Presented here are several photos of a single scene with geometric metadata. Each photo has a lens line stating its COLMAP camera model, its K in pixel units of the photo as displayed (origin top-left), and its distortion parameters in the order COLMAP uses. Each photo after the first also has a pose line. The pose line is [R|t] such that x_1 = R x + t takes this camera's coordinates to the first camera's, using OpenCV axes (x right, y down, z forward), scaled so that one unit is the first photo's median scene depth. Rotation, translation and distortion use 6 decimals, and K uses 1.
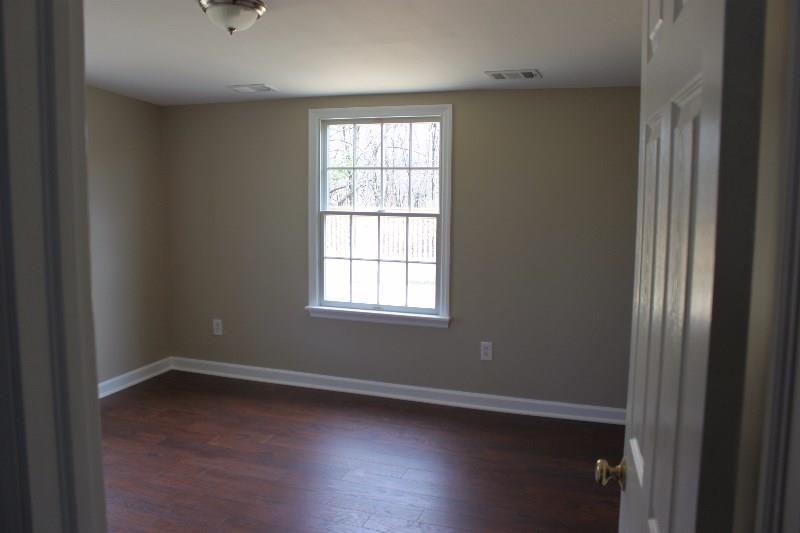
lens RADIAL K [[664.0, 0, 400.0], [0, 664.0, 266.5], [0, 0, 1]] dist [-0.160524, 0.134086]
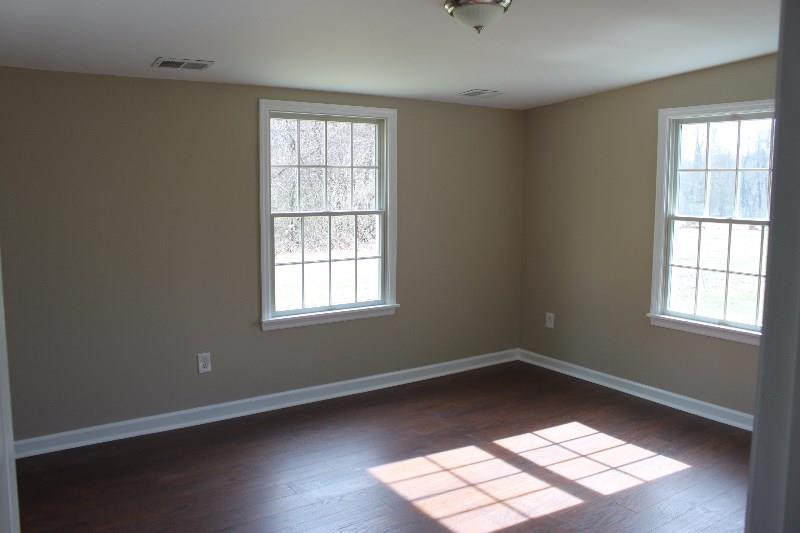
lens RADIAL K [[664.0, 0, 400.0], [0, 664.0, 266.5], [0, 0, 1]] dist [-0.160524, 0.134086]
pose [[0.571061, -0.109232, 0.813608, -0.793476], [0.099633, 0.993003, 0.063386, -0.053771], [-0.814839, 0.044864, 0.577948, 0.355557]]
